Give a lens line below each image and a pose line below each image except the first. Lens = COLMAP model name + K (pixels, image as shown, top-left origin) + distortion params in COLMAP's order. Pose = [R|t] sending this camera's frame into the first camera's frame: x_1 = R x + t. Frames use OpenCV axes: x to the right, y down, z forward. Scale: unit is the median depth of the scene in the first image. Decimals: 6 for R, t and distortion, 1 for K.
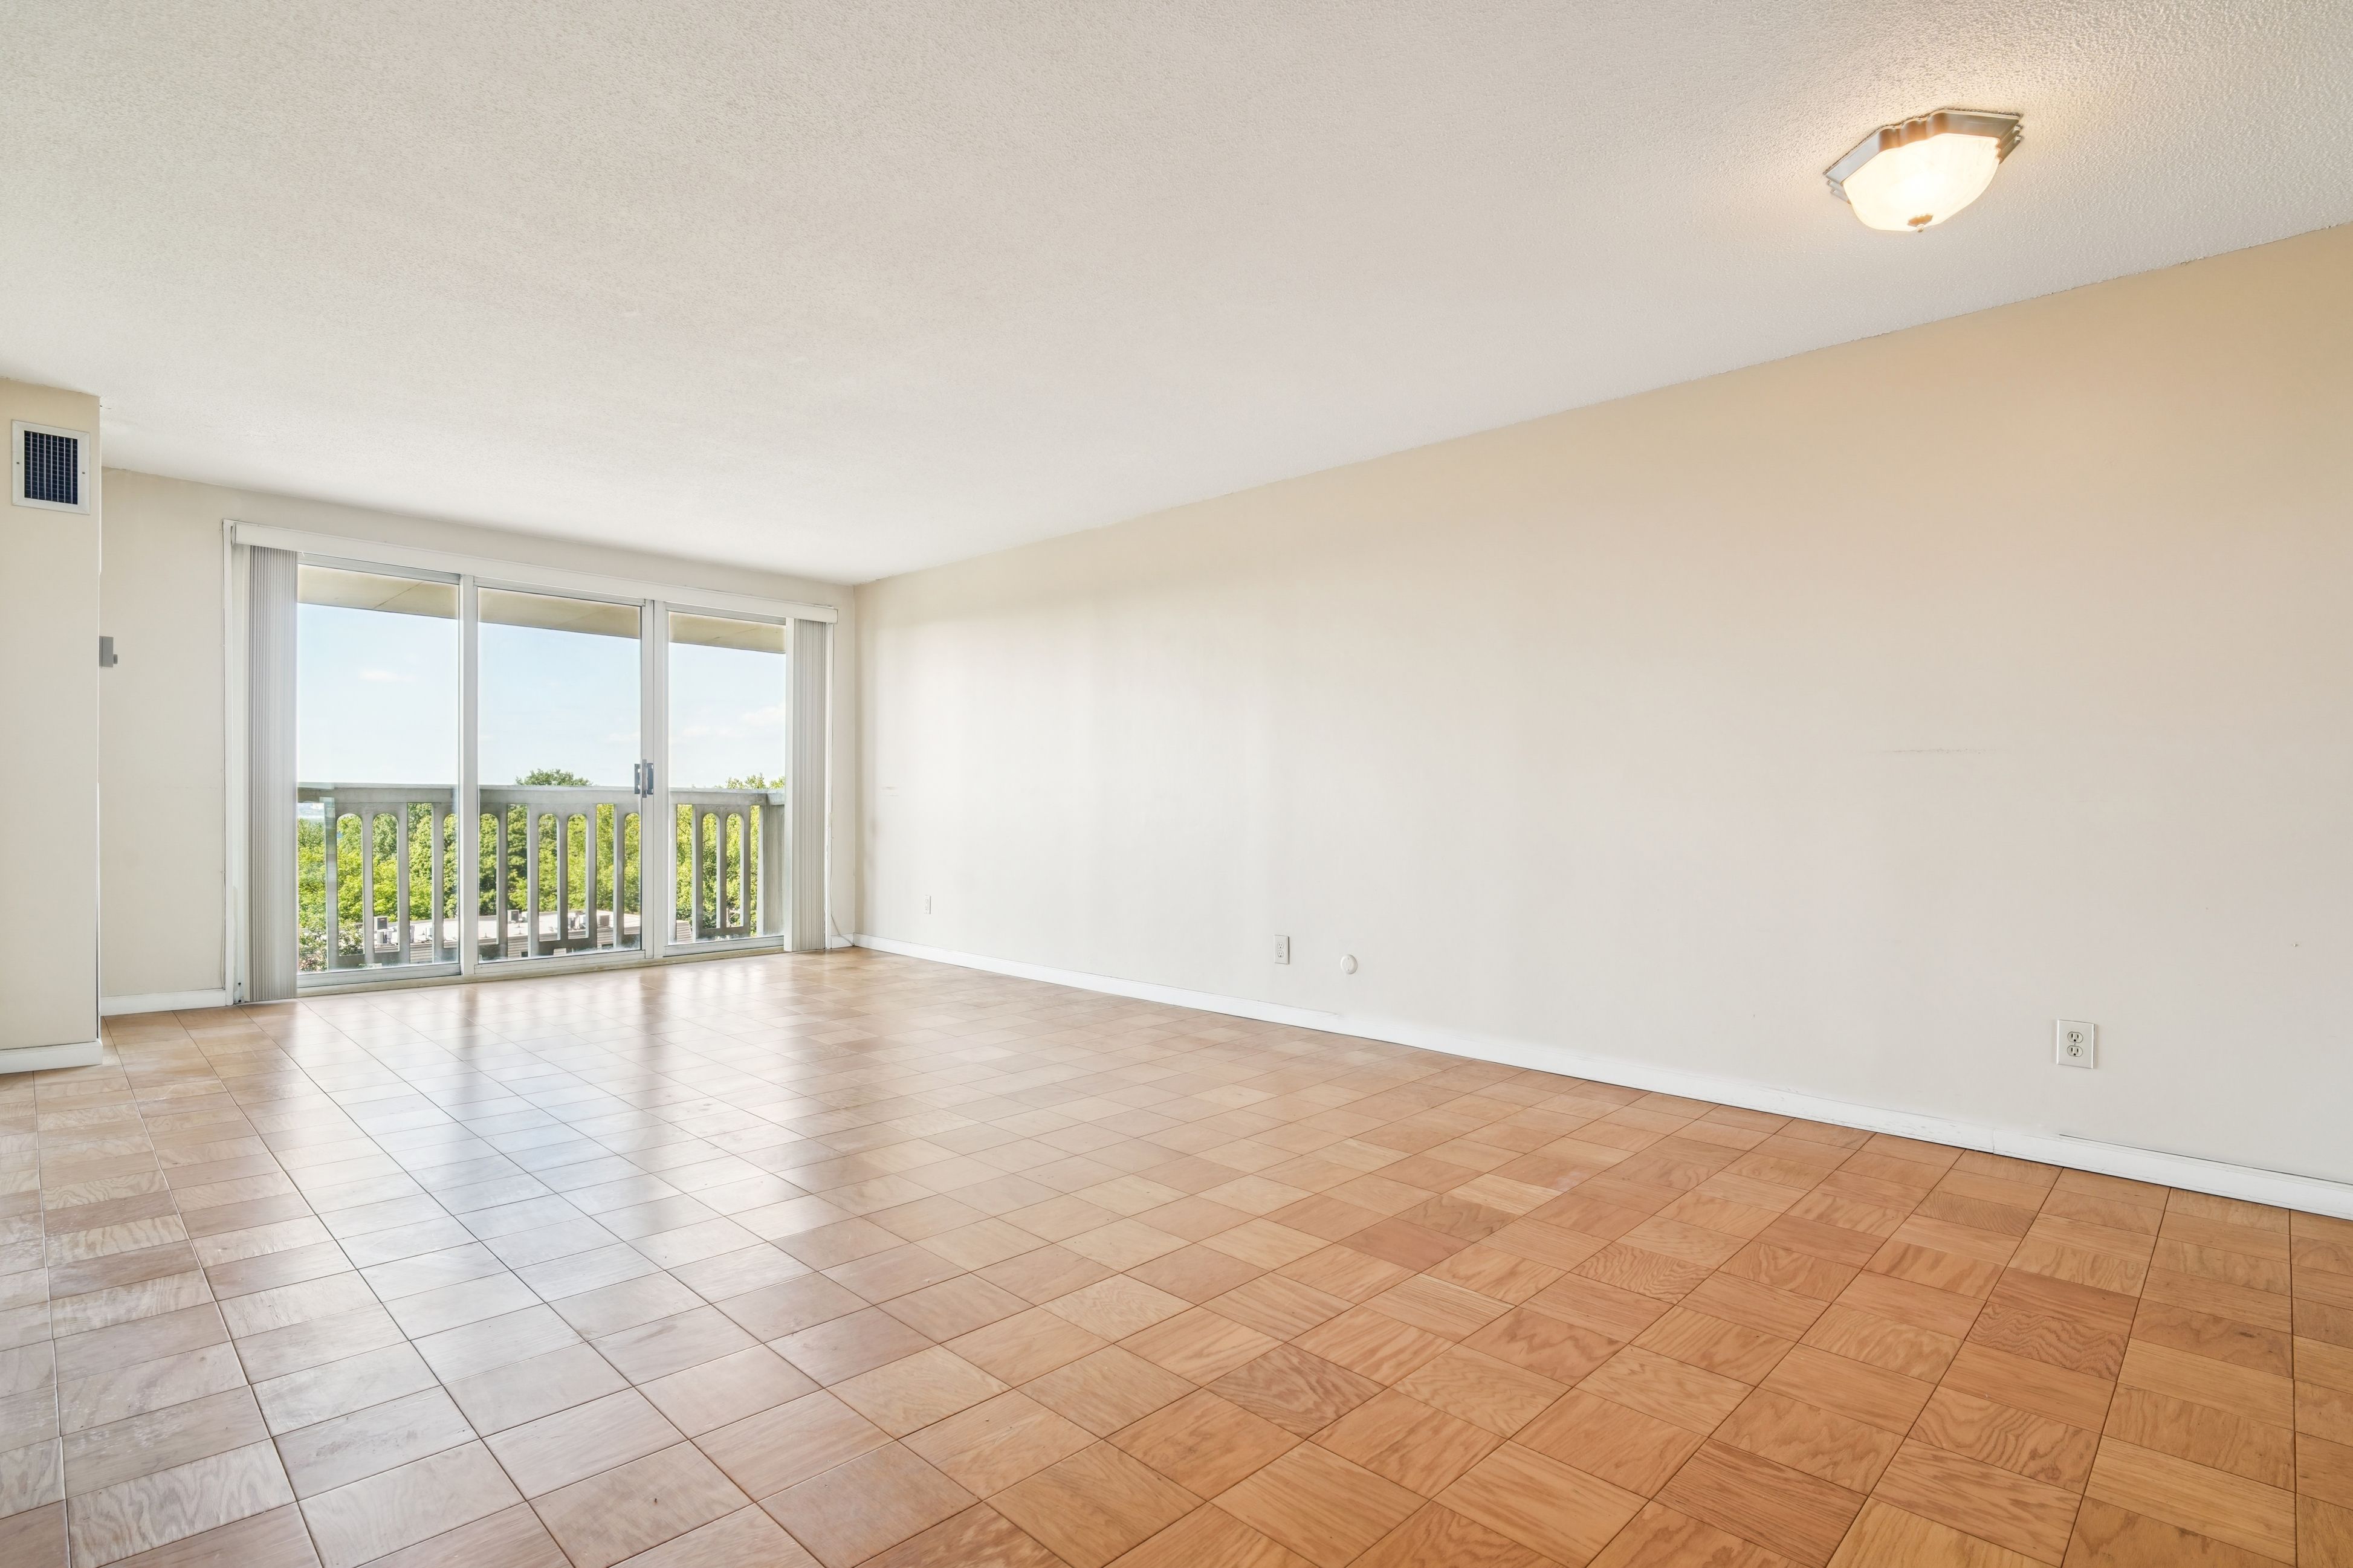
lens RADIAL K [[1138.1, 0, 1176.8], [0, 1138.1, 805.6], [0, 0, 1]] dist [0.002069, 0.000050]
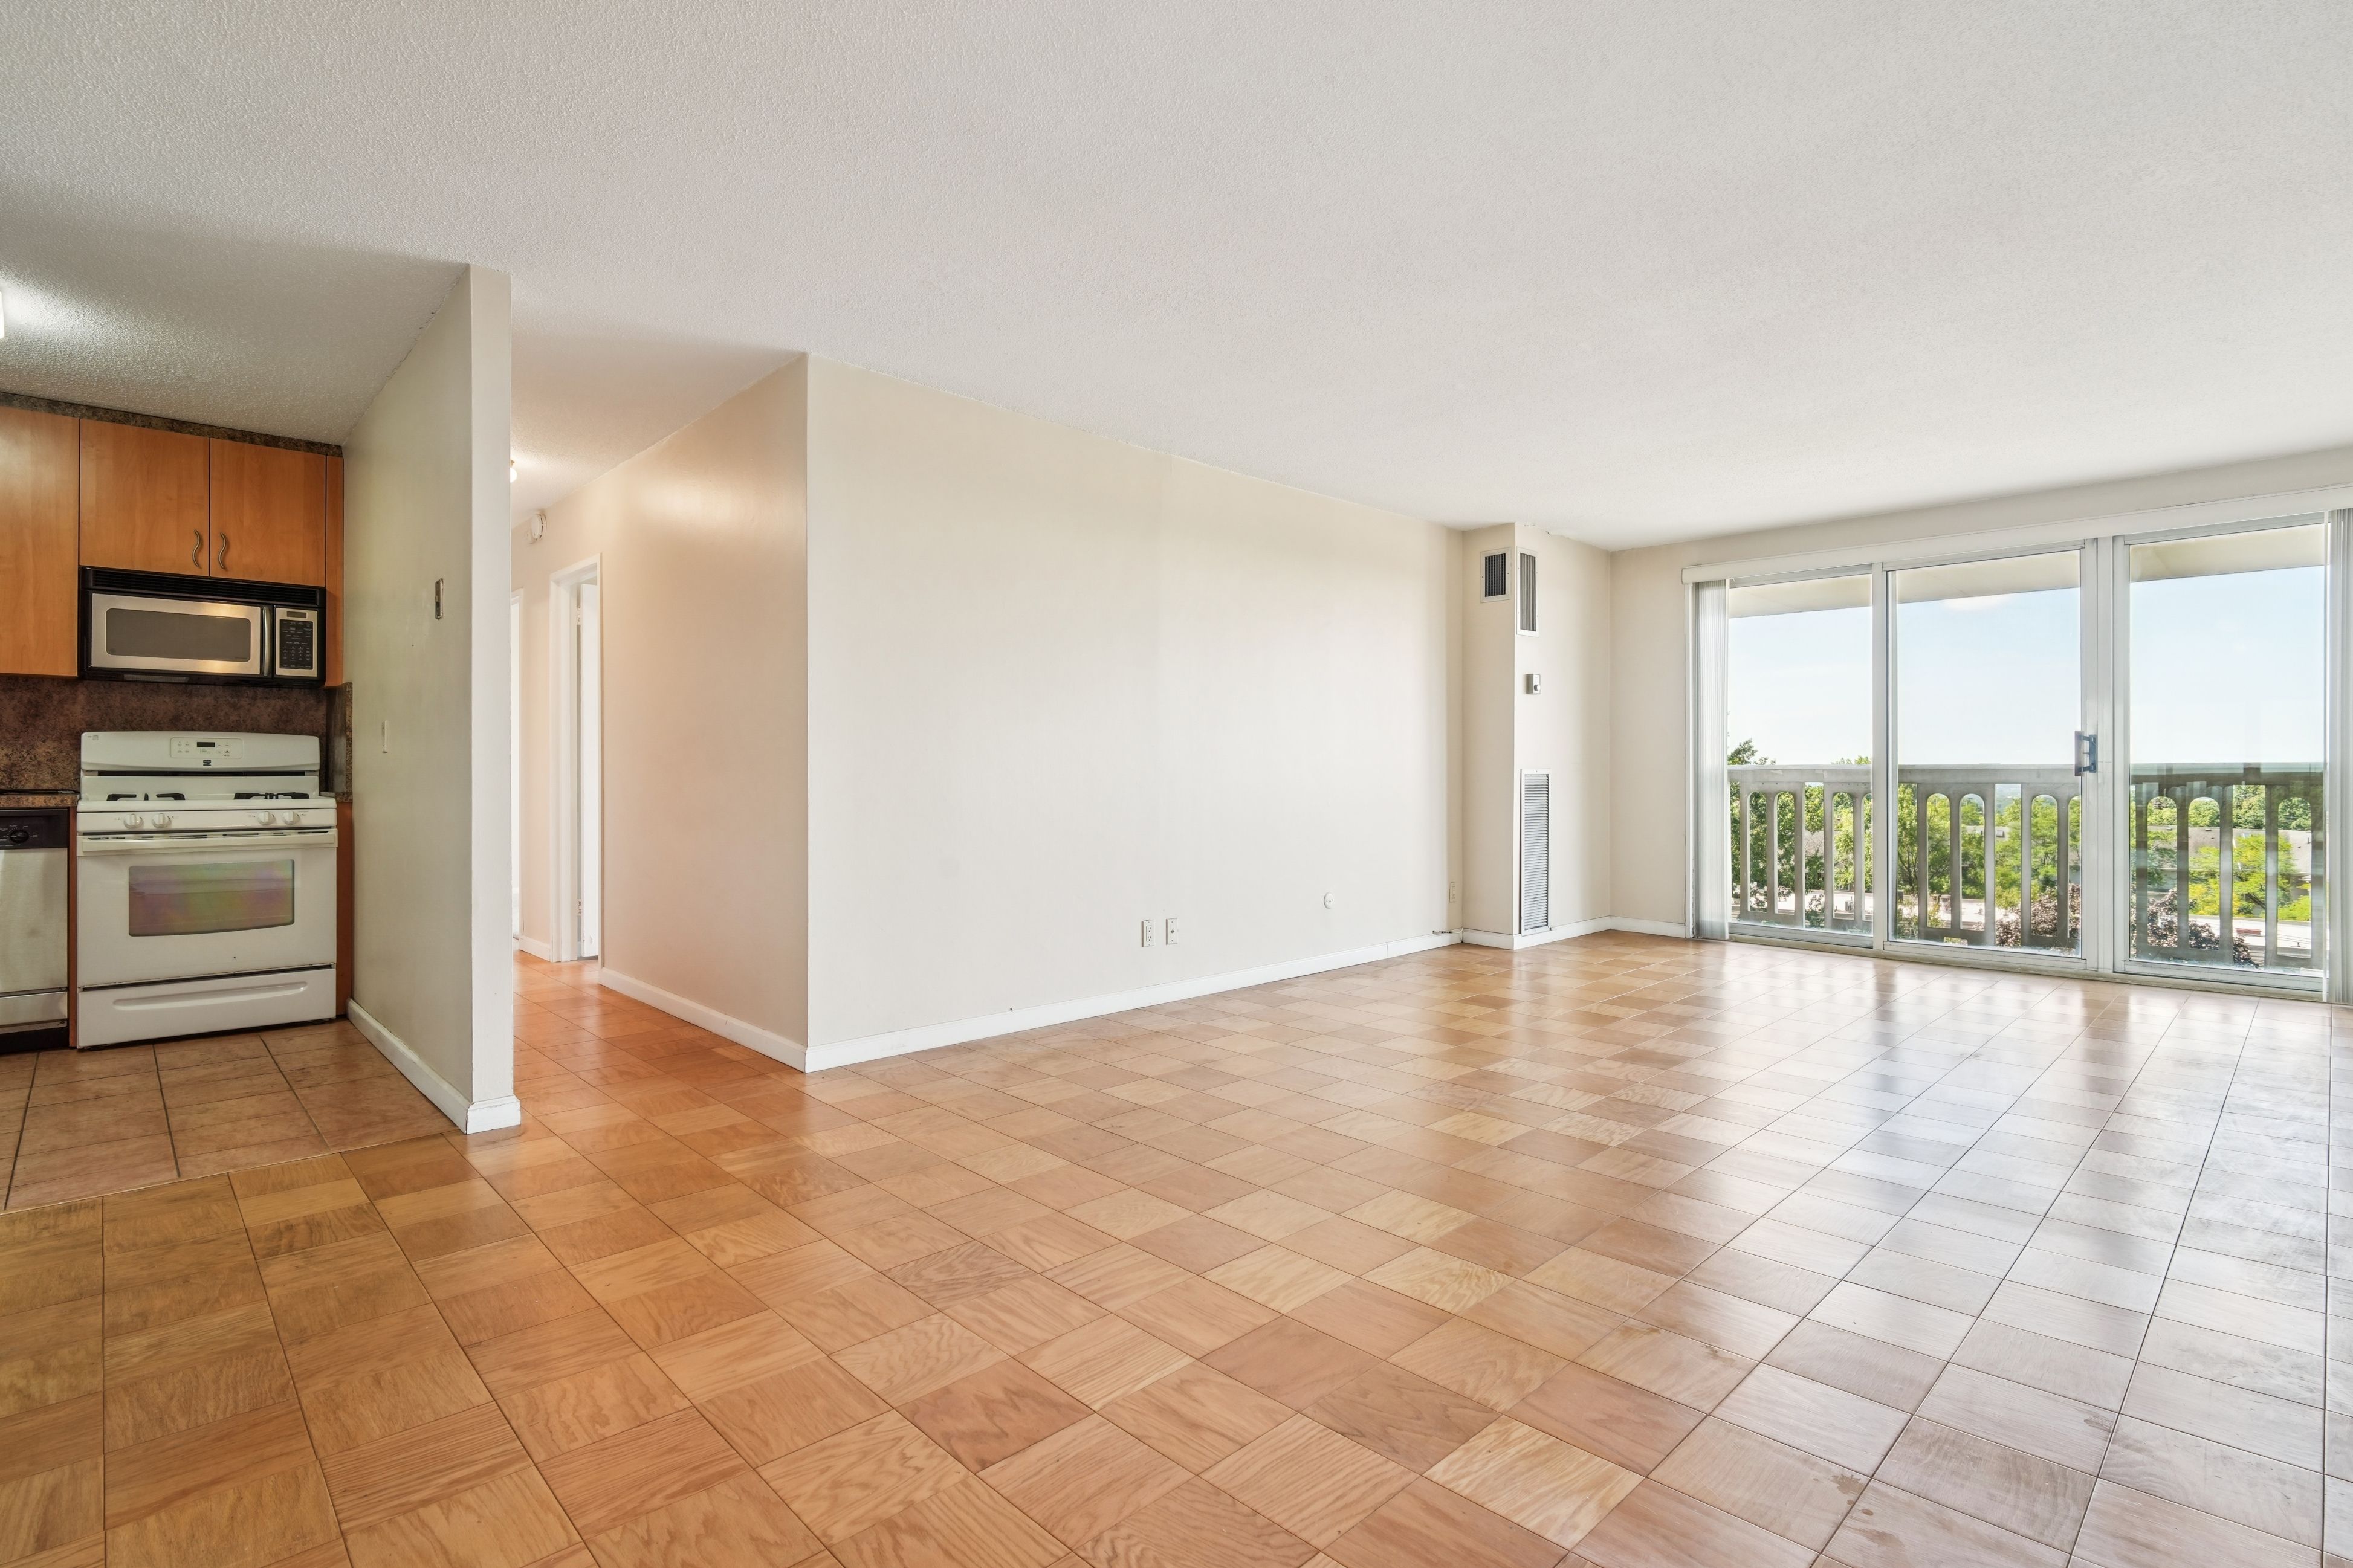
lens RADIAL K [[1123.0, 0, 1212.2], [0, 1123.0, 778.4], [0, 0, 1]] dist [0.003719, 0.000781]
pose [[-0.014185, -0.004383, -0.999890, 0.916336], [-0.004889, 0.999979, -0.004314, 0.002467], [0.999887, 0.004828, -0.014206, 0.924844]]
